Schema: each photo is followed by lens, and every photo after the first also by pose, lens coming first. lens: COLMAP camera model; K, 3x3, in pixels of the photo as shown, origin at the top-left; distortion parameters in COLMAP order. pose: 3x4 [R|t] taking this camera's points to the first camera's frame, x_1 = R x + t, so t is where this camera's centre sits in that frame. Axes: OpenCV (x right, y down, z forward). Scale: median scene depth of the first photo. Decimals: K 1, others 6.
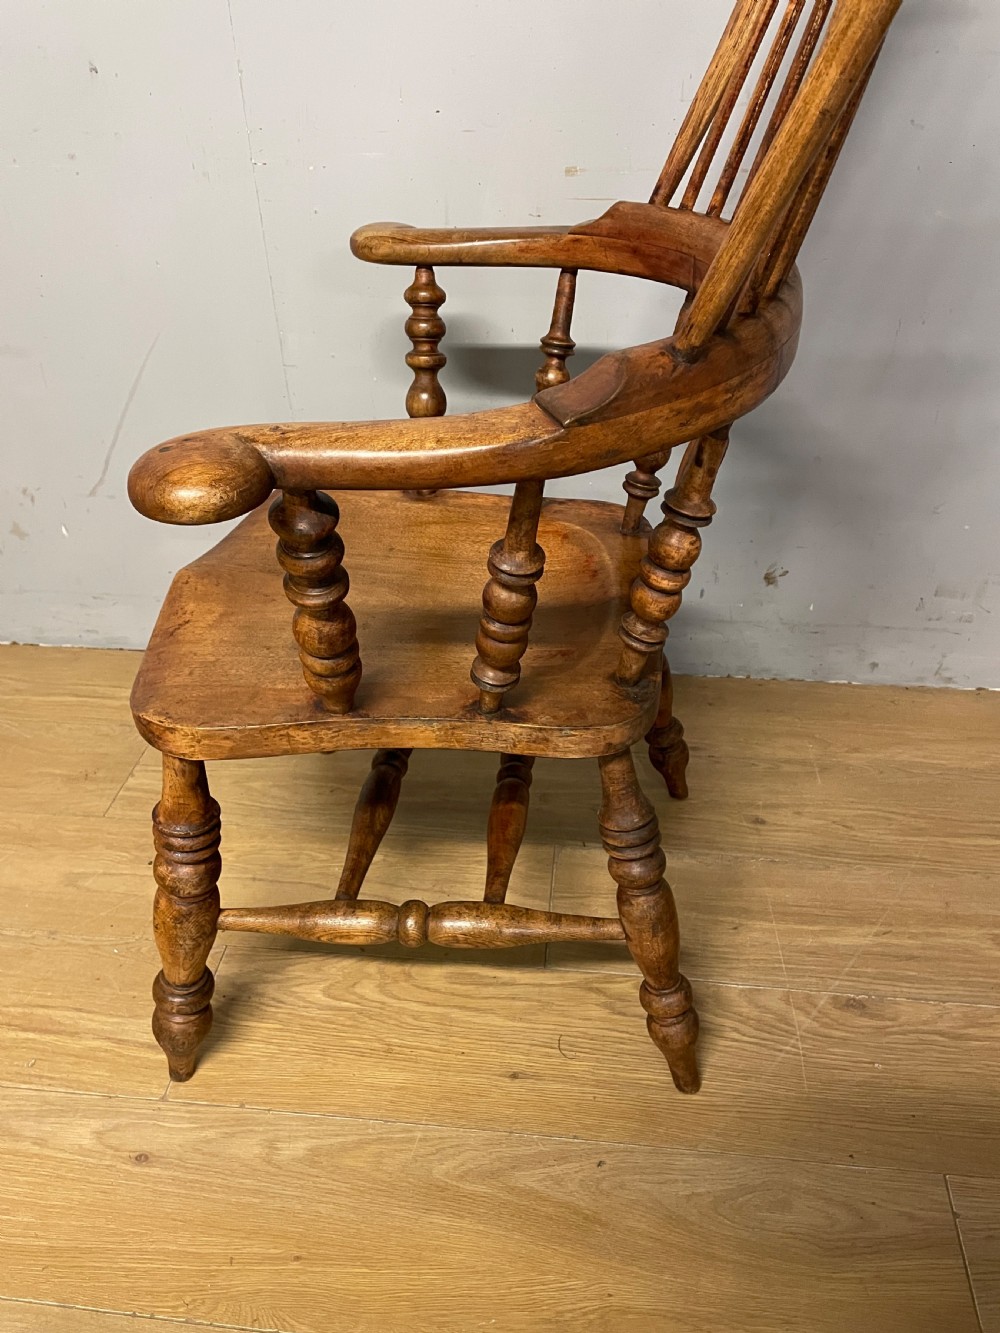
lens RADIAL K [[1009.5, 0, 504.2], [0, 1009.5, 661.5], [0, 0, 1]] dist [0.094870, -0.122565]
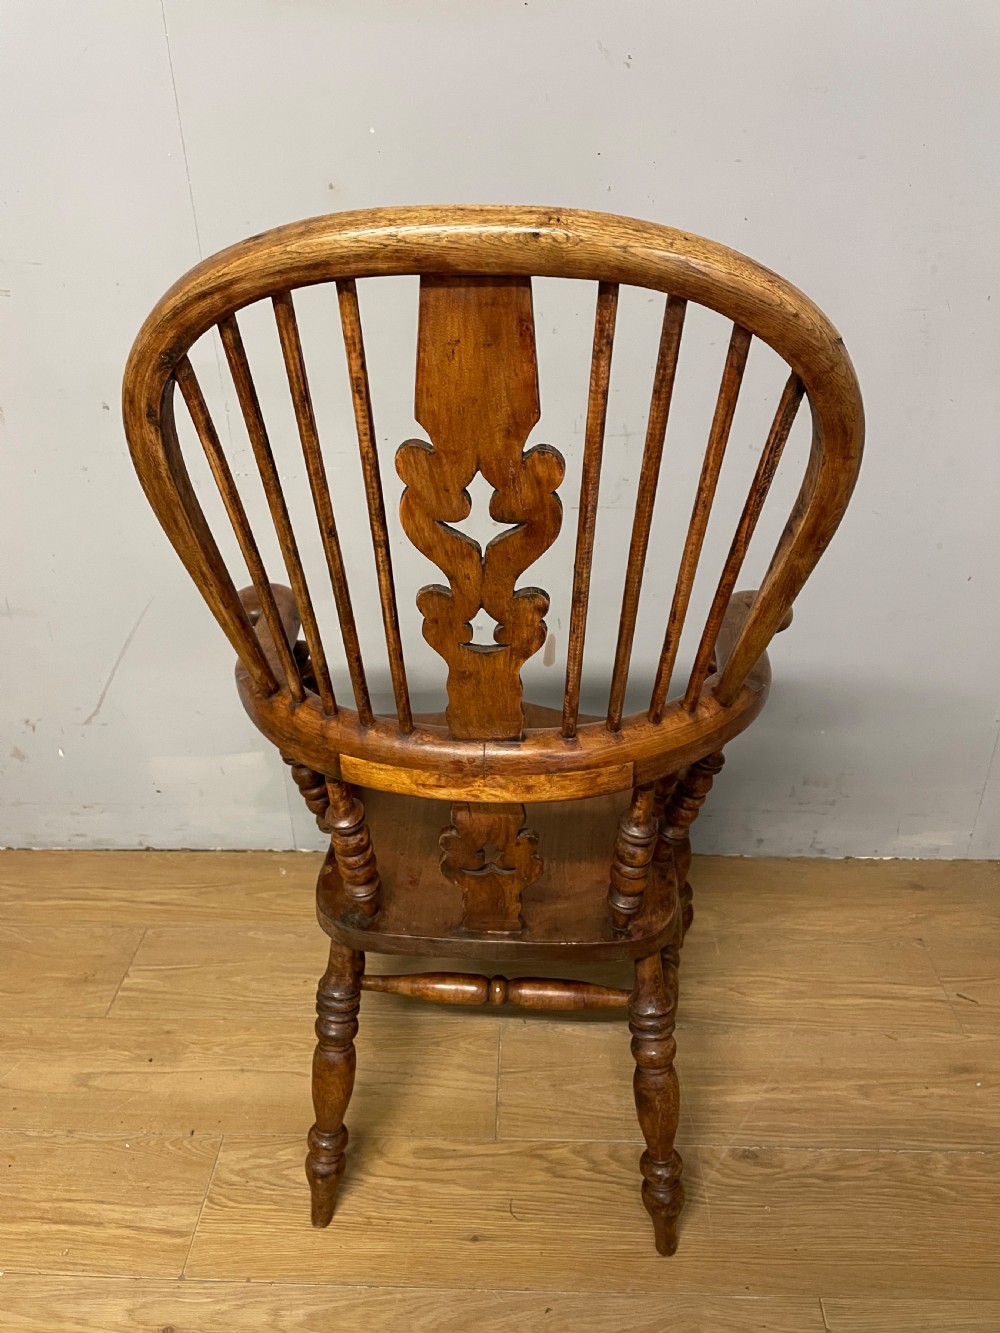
lens RADIAL K [[1009.5, 0, 498.8], [0, 1009.5, 662.5], [0, 0, 1]] dist [0.094870, -0.122565]
pose [[0.997271, -0.032354, 0.066361, -0.019623], [0.038343, 0.995107, -0.091058, -0.154036], [-0.063090, 0.093354, 0.993632, -0.260629]]
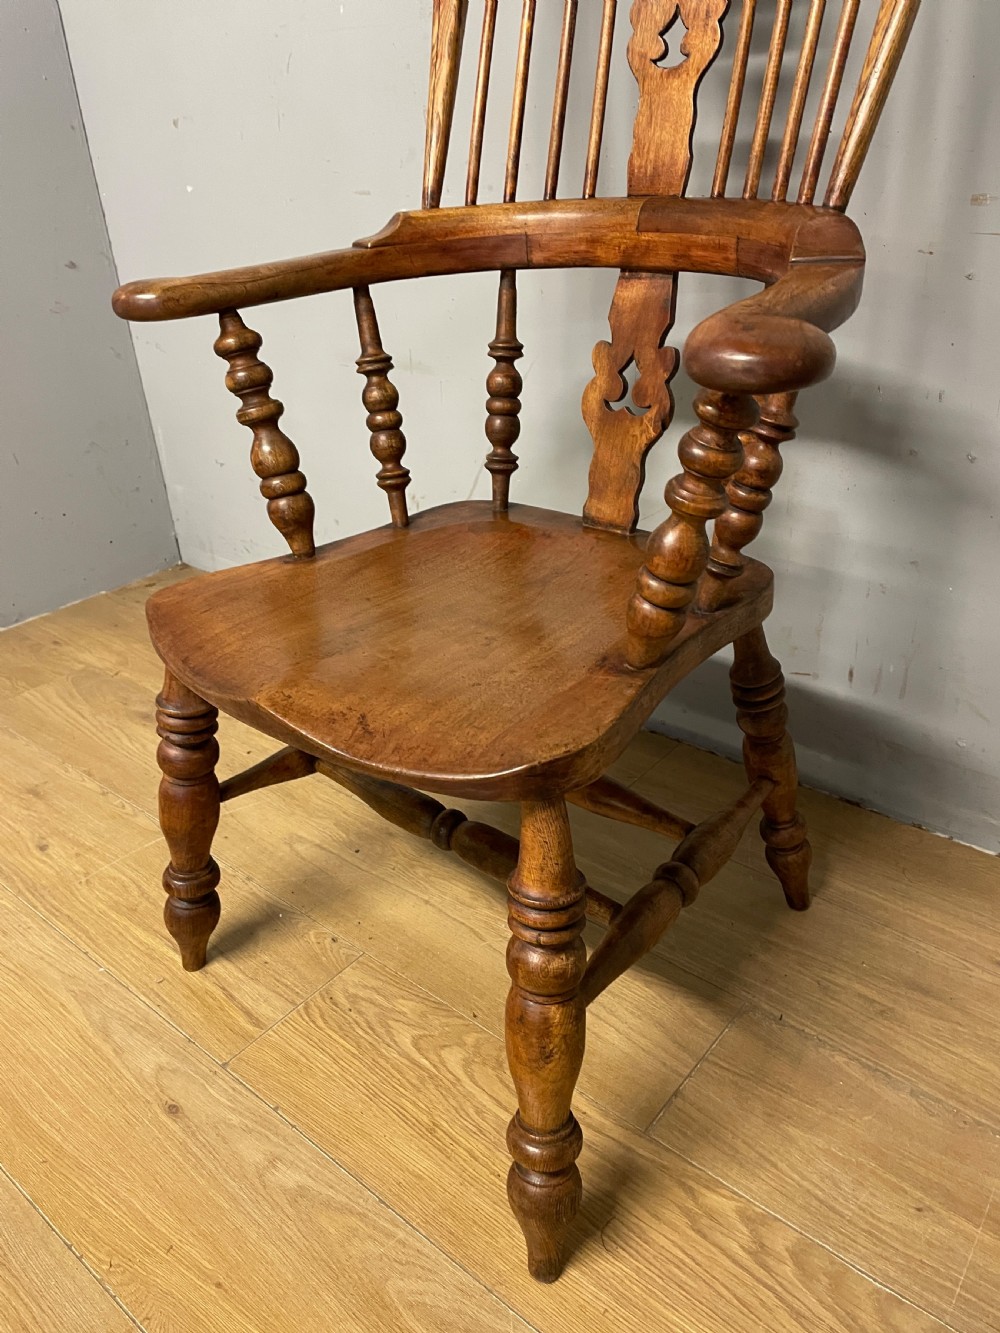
lens RADIAL K [[1009.5, 0, 495.6], [0, 1009.5, 662.3], [0, 0, 1]] dist [0.094870, -0.122565]
pose [[0.828390, 0.241323, -0.505503, 0.276757], [-0.290686, 0.956616, -0.019680, -0.002996], [0.478823, 0.163246, 0.862600, 0.197953]]
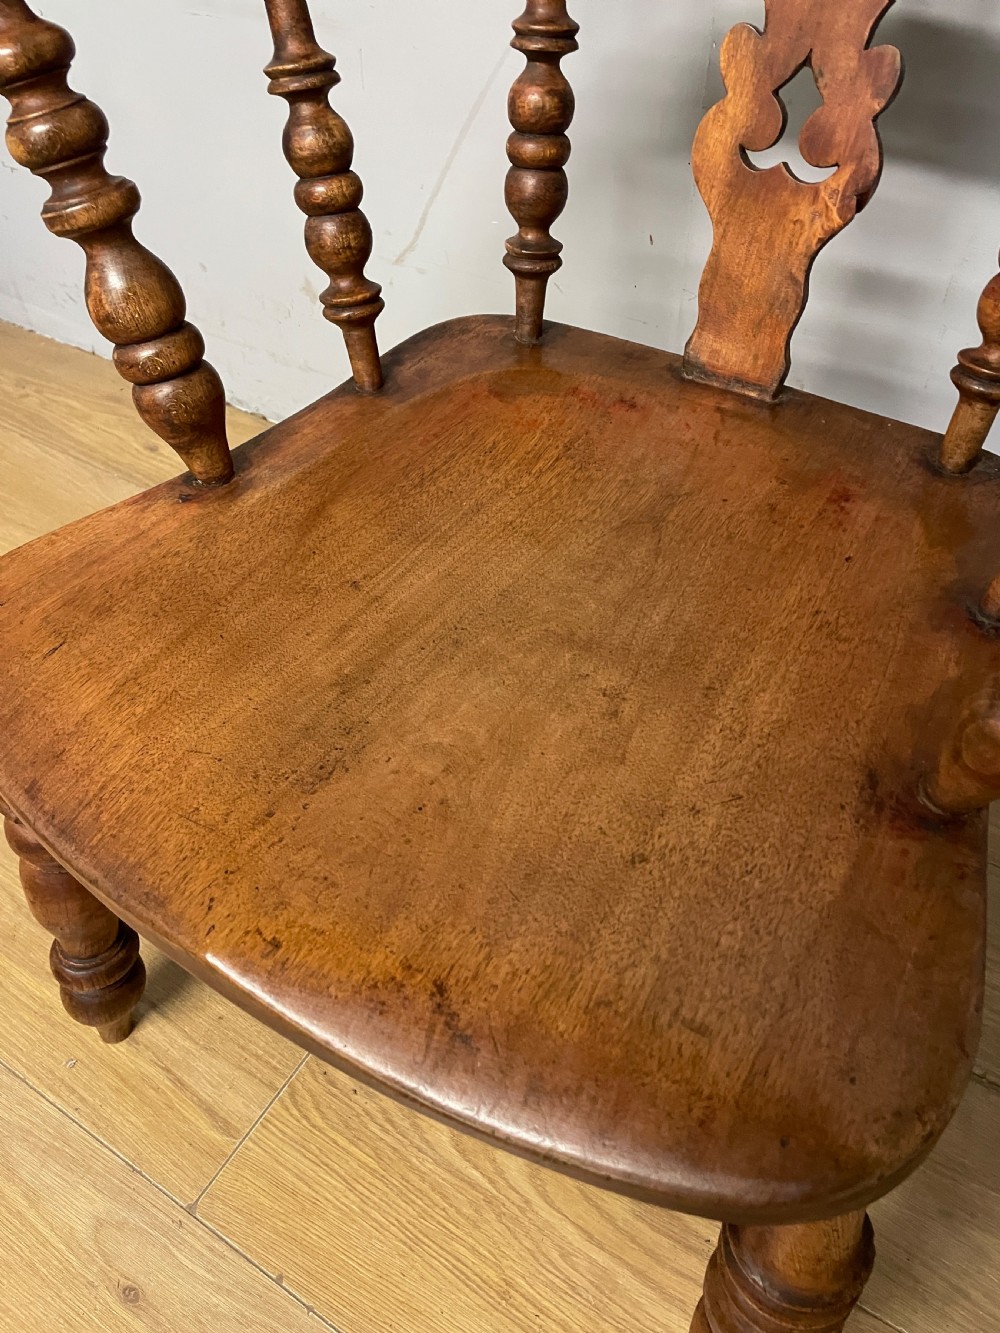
lens RADIAL K [[1009.5, 0, 499.2], [0, 1009.5, 666.1], [0, 0, 1]] dist [0.094870, -0.122565]
pose [[0.896998, 0.324850, -0.299779, -0.050866], [-0.250926, 0.932522, 0.259691, -0.146727], [0.363910, -0.157720, 0.917983, 0.466528]]
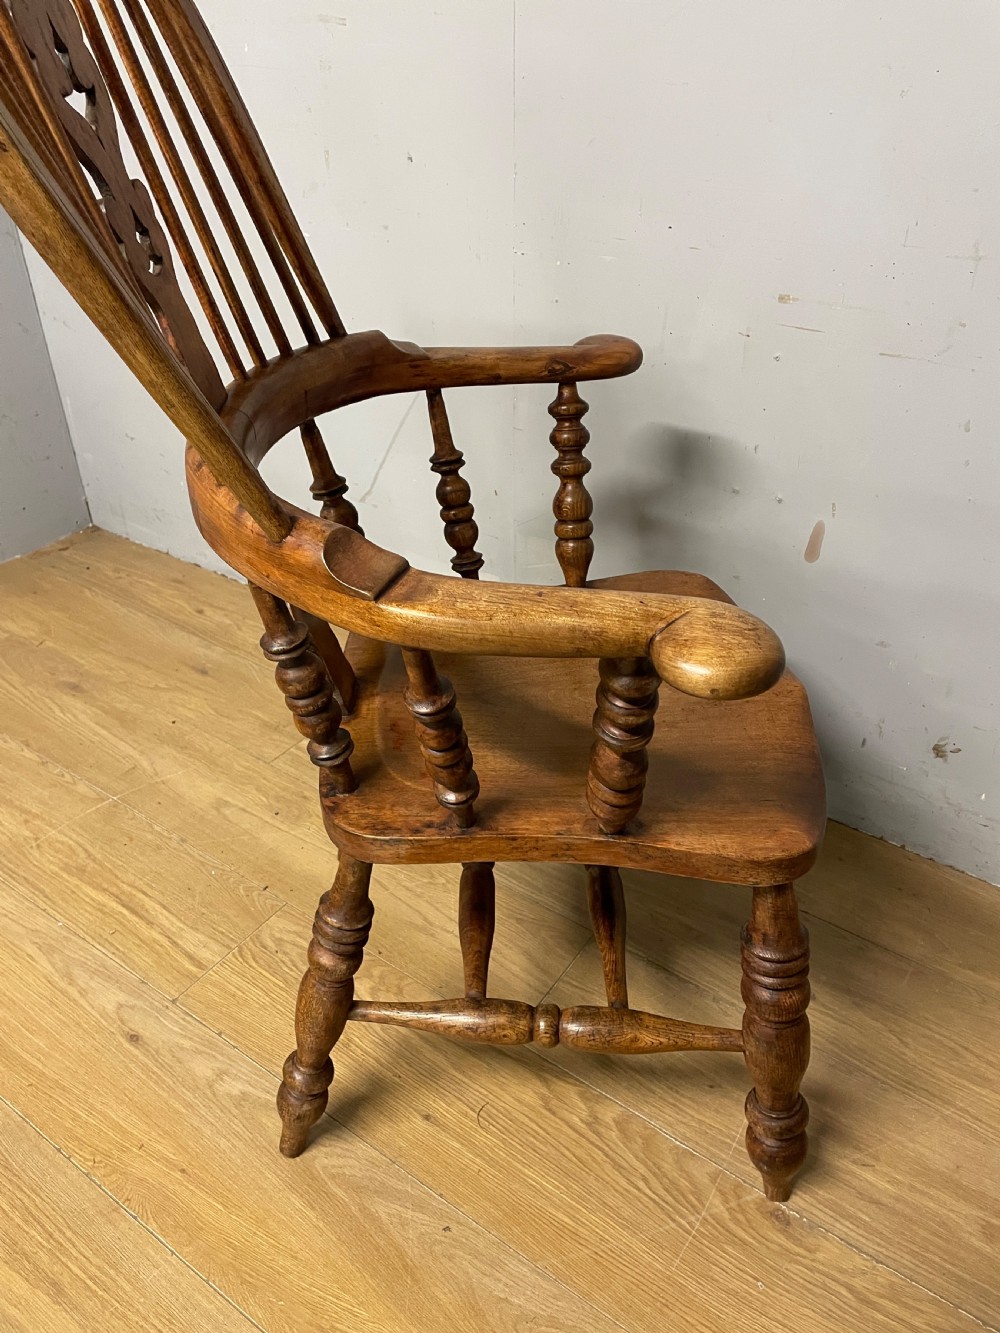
lens RADIAL K [[1009.5, 0, 496.4], [0, 1009.5, 656.2], [0, 0, 1]] dist [0.094870, -0.122565]
pose [[0.874527, 0.279321, -0.396462, 0.350254], [-0.288039, 0.956834, 0.038758, -0.115671], [0.390175, 0.080302, 0.917232, 0.003306]]
